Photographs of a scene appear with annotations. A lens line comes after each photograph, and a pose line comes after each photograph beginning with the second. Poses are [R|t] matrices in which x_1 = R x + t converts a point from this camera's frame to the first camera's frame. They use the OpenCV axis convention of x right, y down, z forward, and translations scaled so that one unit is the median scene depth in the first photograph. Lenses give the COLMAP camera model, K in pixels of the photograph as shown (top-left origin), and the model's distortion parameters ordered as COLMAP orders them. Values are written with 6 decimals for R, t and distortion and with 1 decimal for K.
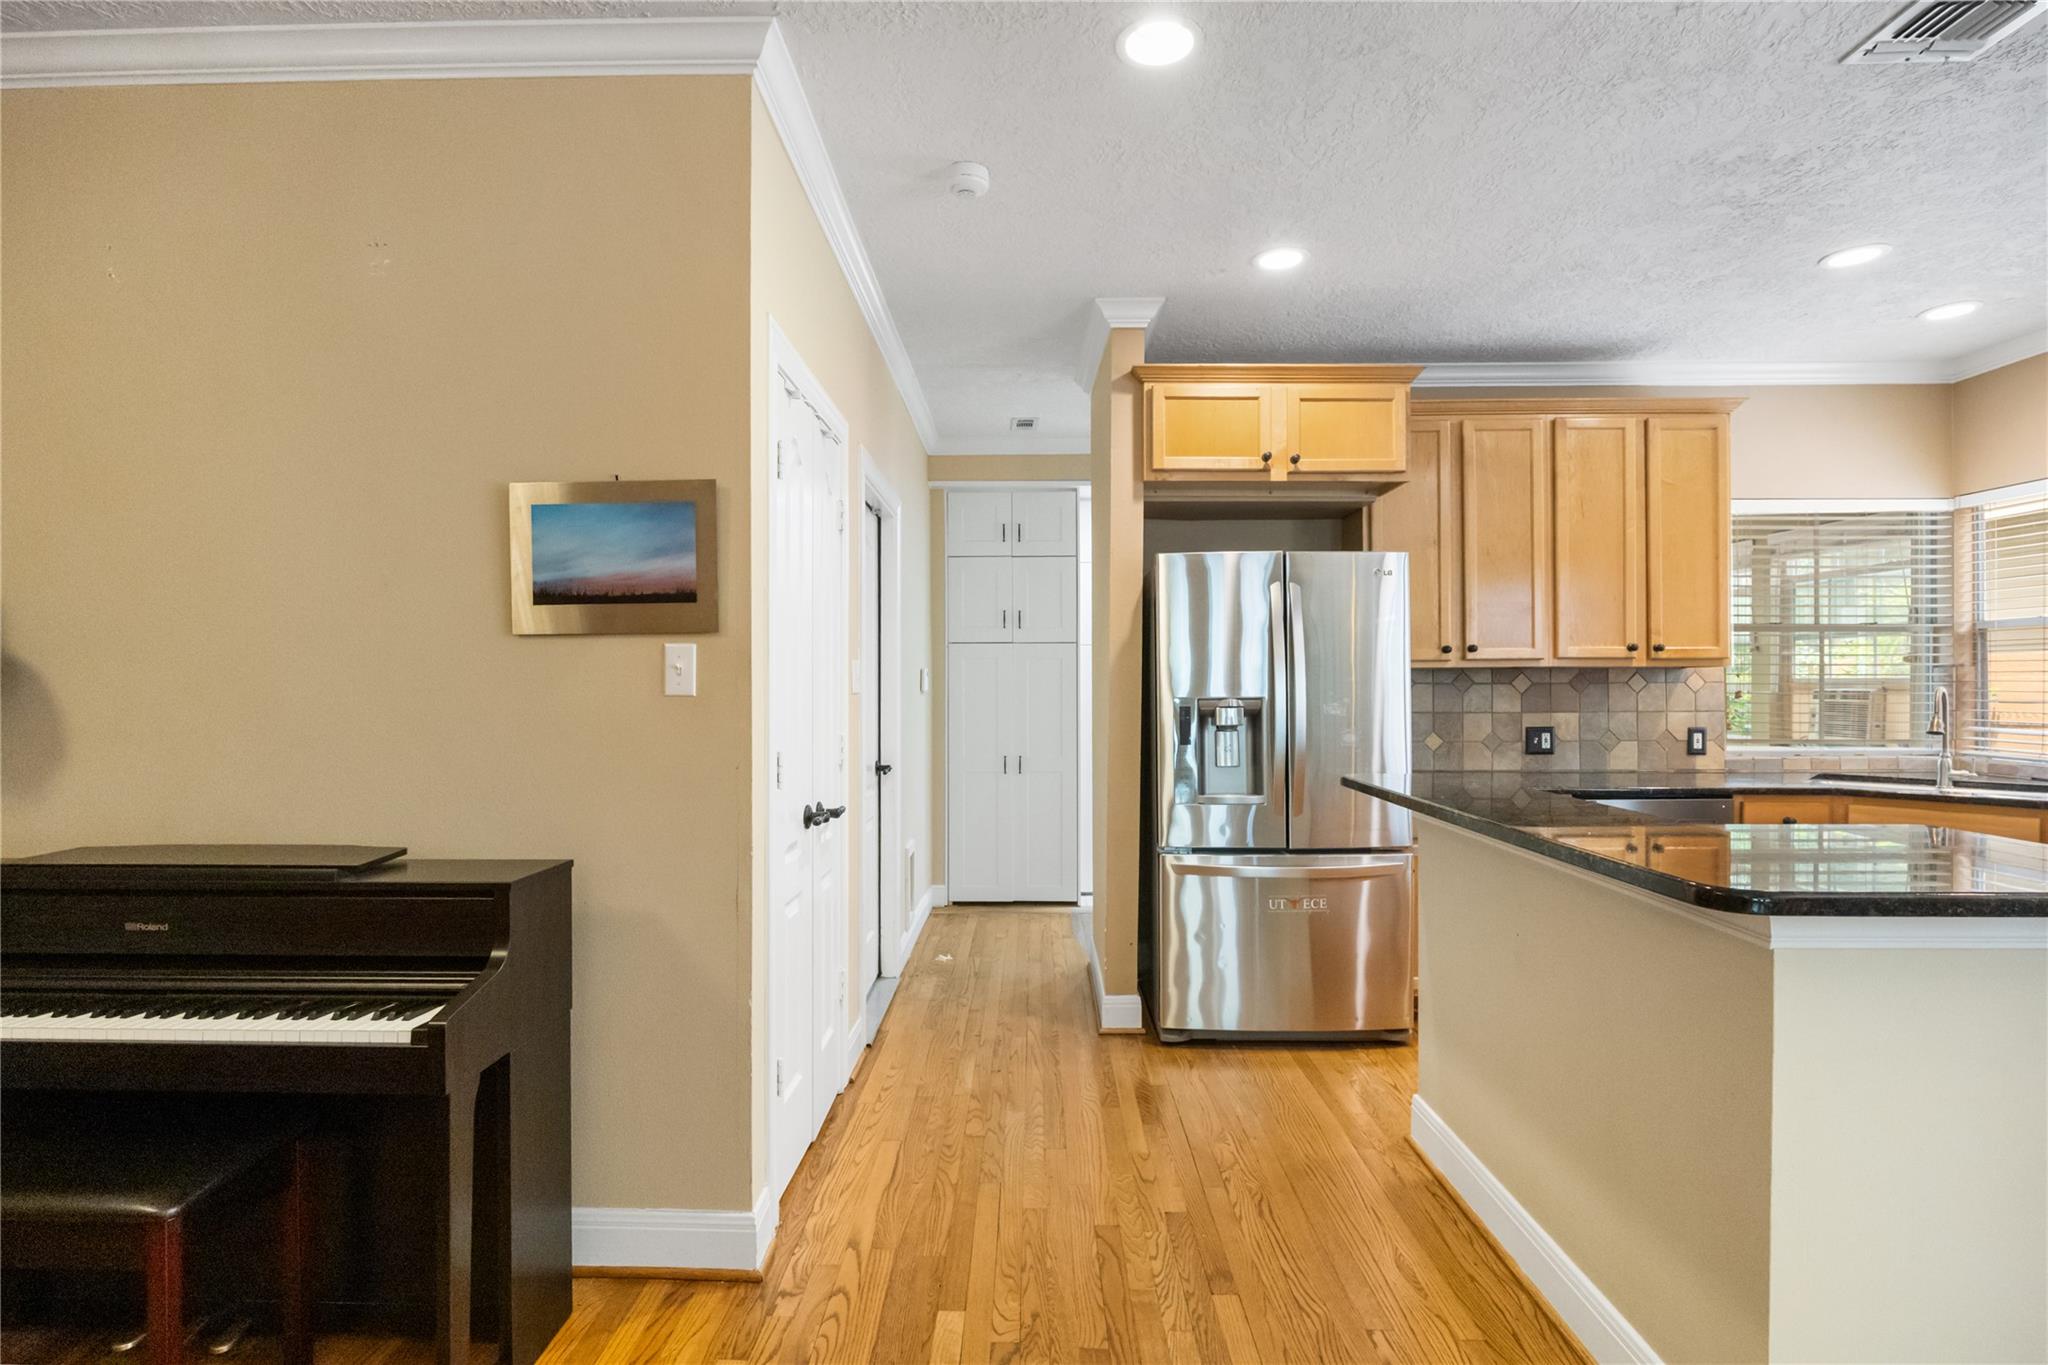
lens RADIAL K [[982.1, 0, 1020.9], [0, 982.1, 687.0], [0, 0, 1]] dist [-0.005727, 0.000414]
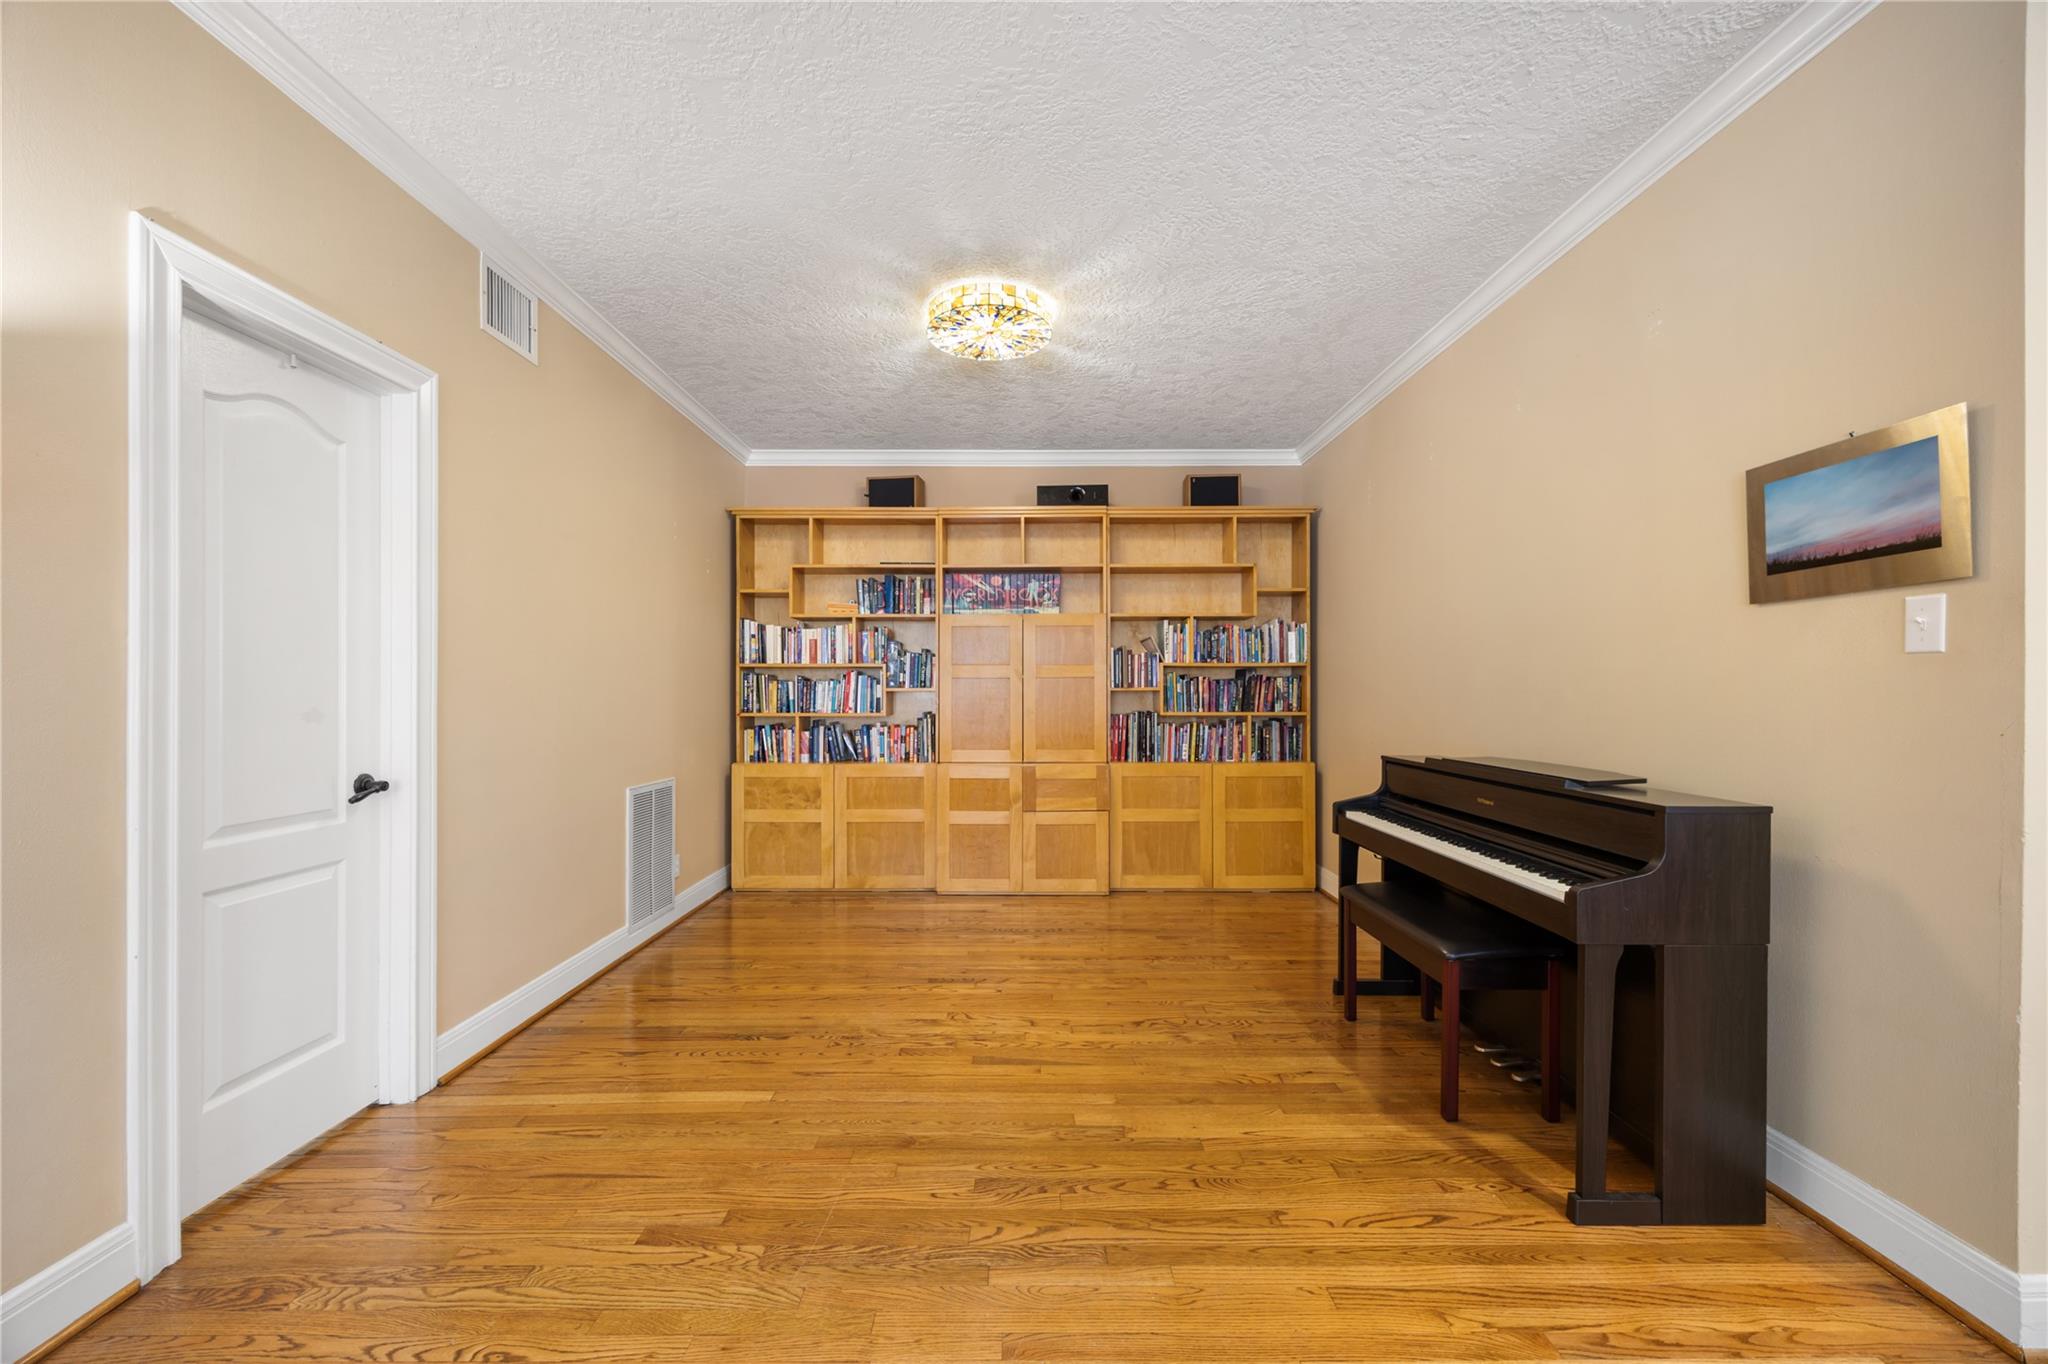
lens RADIAL K [[787.7, 0, 1011.5], [0, 787.7, 695.6], [0, 0, 1]] dist [0.000519, -0.001200]
pose [[0.014450, 0.007528, -0.999867, 0.196746], [-0.004603, 0.999962, 0.007462, 0.025235], [0.999885, 0.004495, 0.014484, 0.074625]]
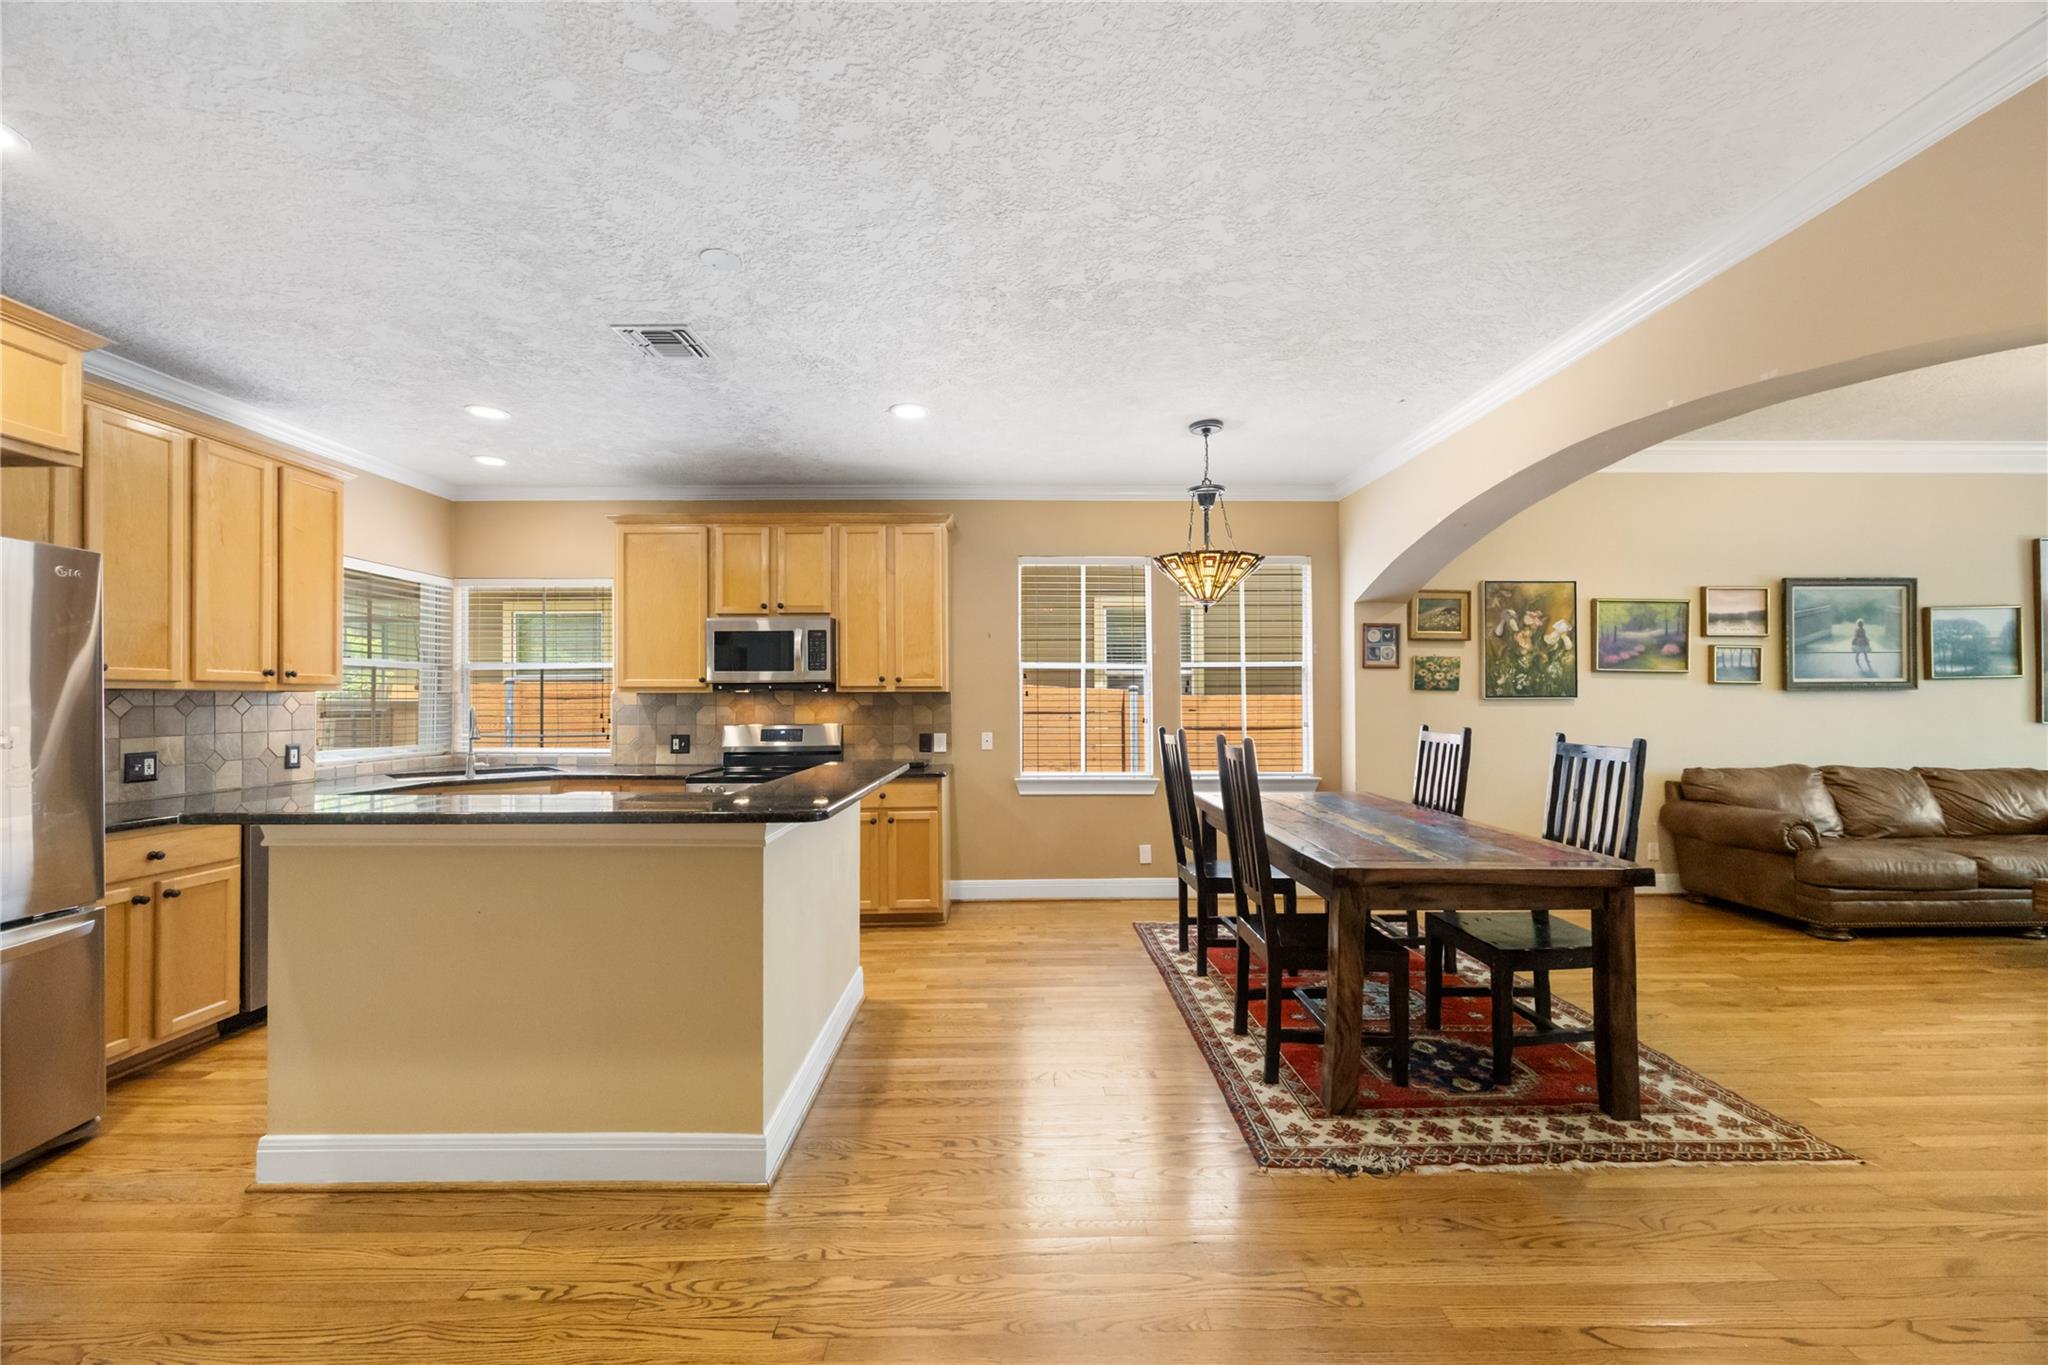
lens RADIAL K [[787.7, 0, 1031.4], [0, 787.7, 691.1], [0, 0, 1]] dist [0.000519, -0.001200]
pose [[-0.032833, 0.013762, 0.999366, -0.271945], [0.003660, 0.999900, -0.013649, -0.005292], [-0.999454, 0.003209, -0.032880, 0.187497]]
